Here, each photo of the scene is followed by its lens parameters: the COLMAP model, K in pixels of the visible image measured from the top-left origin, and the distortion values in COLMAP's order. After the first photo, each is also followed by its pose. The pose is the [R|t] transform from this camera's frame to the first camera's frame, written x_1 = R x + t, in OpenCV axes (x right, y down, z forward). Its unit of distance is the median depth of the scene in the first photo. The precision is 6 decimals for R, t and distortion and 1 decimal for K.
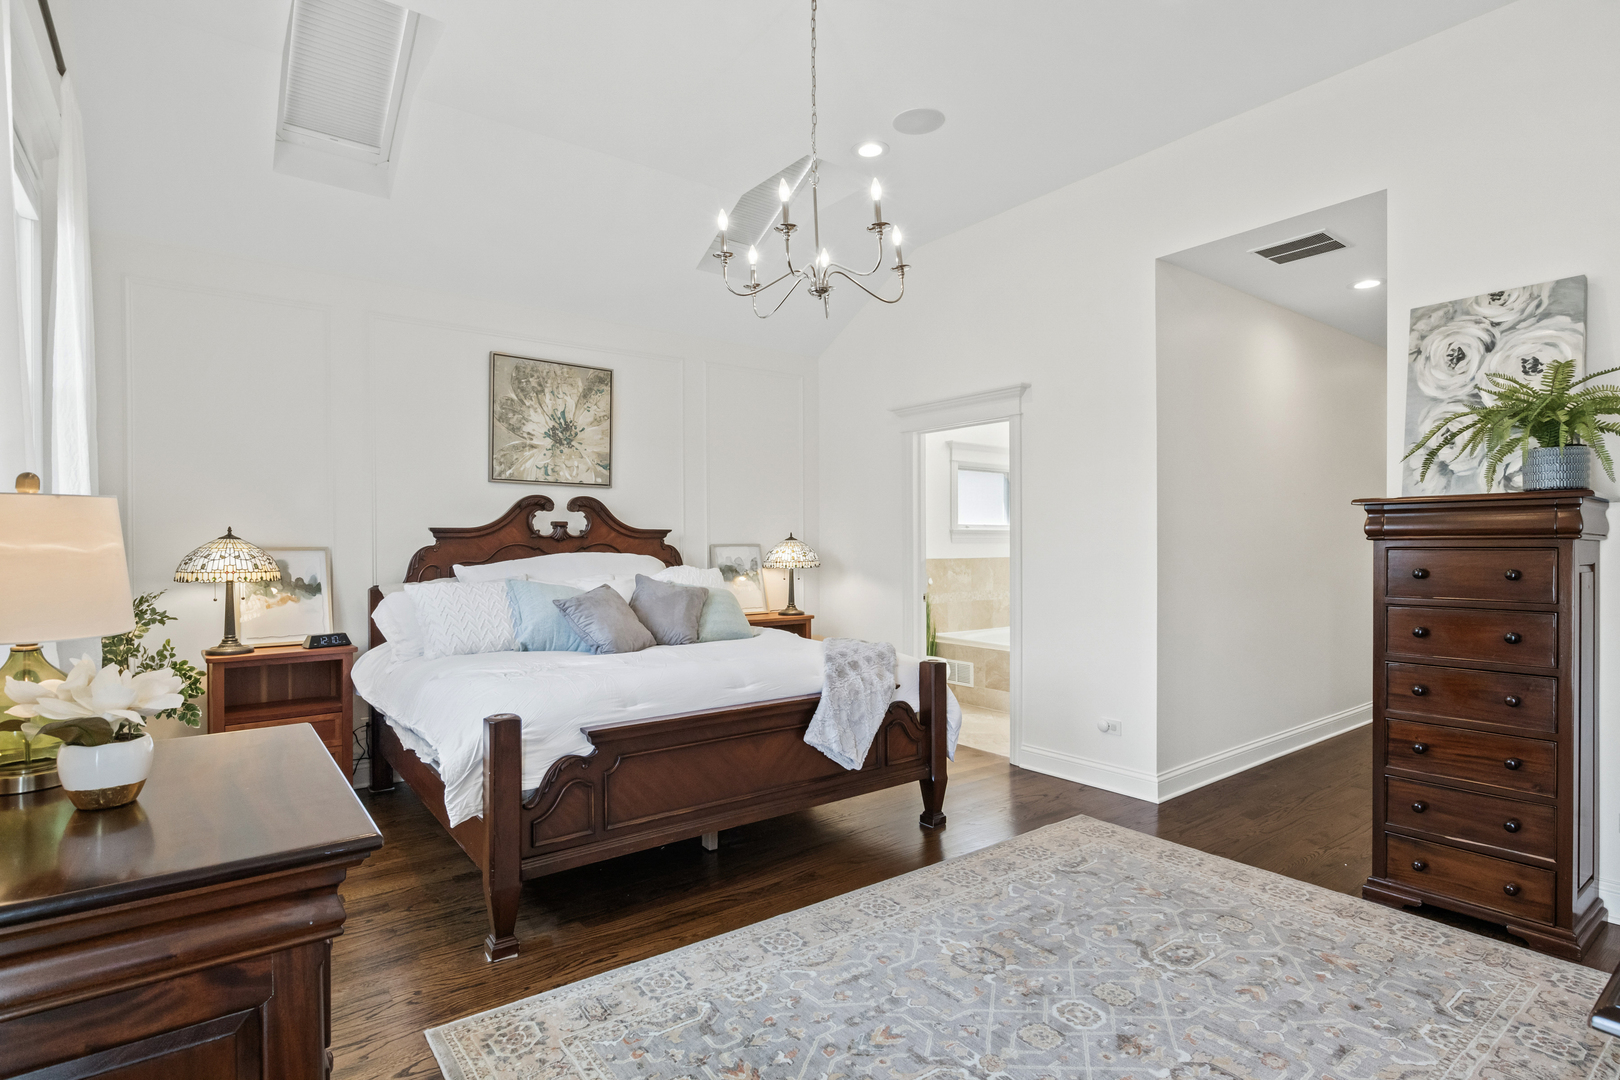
lens RADIAL K [[811.0, 0, 805.7], [0, 811.0, 539.7], [0, 0, 1]] dist [-0.009966, 0.001007]
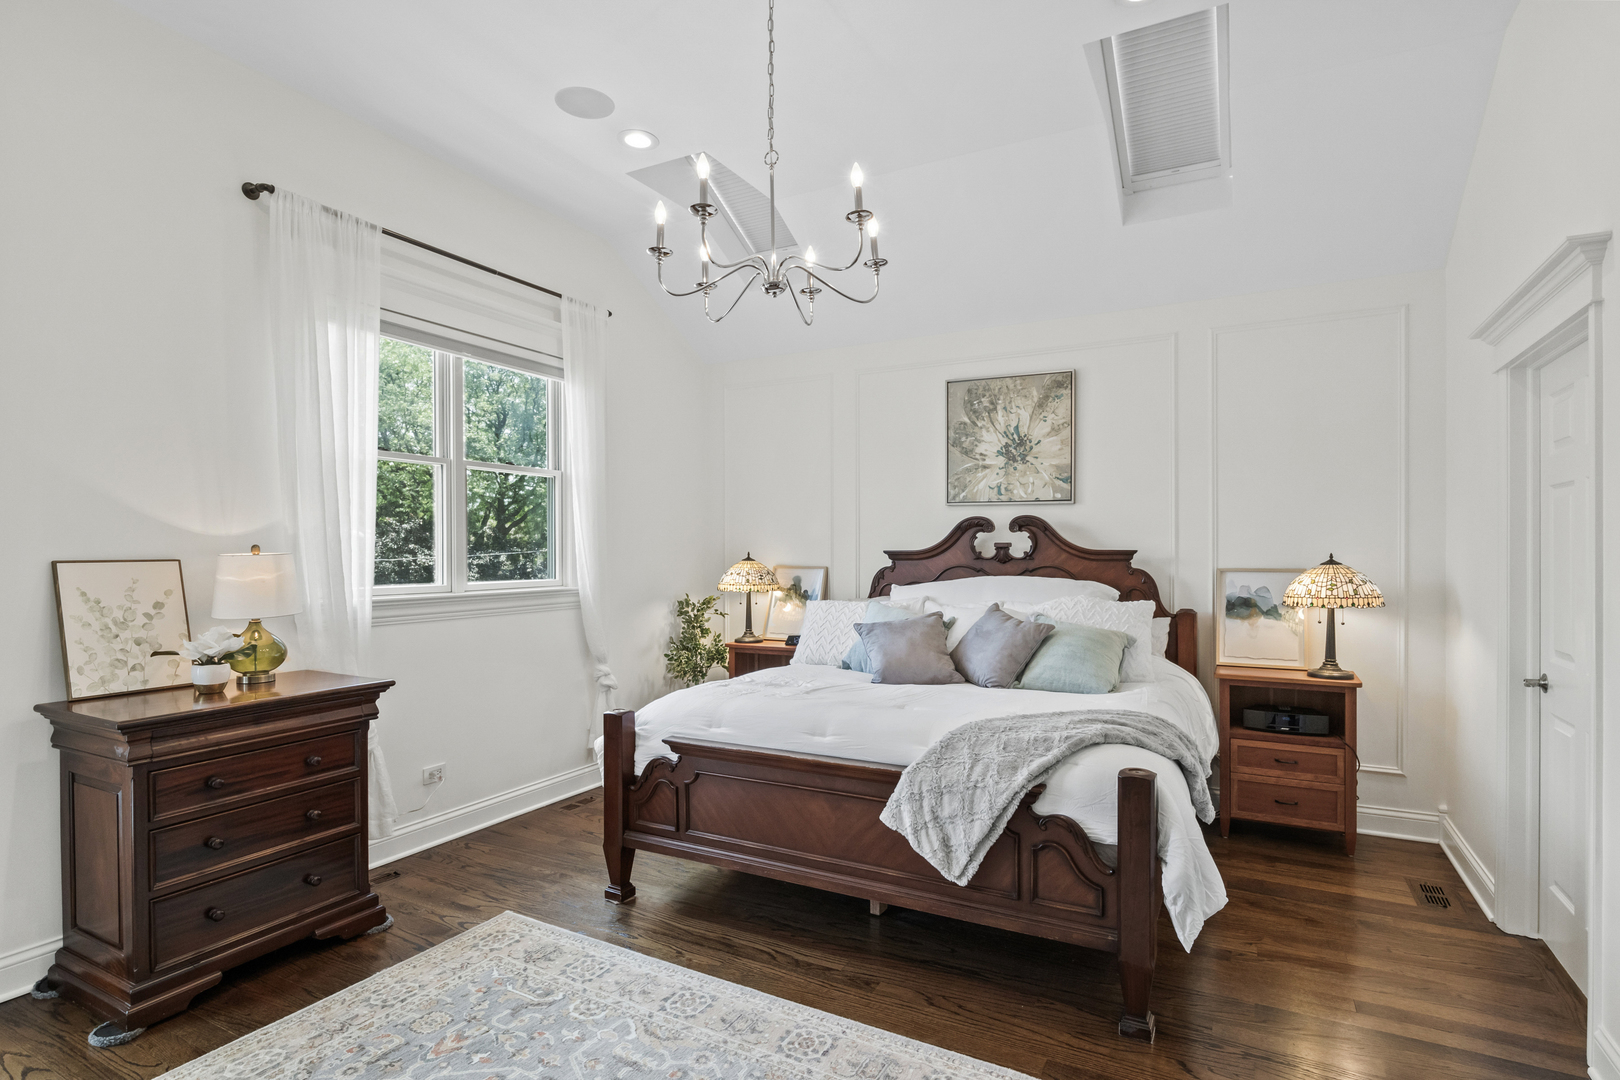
lens RADIAL K [[811.0, 0, 810.1], [0, 811.0, 547.9], [0, 0, 1]] dist [-0.009966, 0.001007]
pose [[0.419965, -0.001266, -0.907539, 0.470625], [0.004885, 0.999988, 0.000866, -0.018182], [0.907527, -0.004796, 0.419966, 0.390227]]
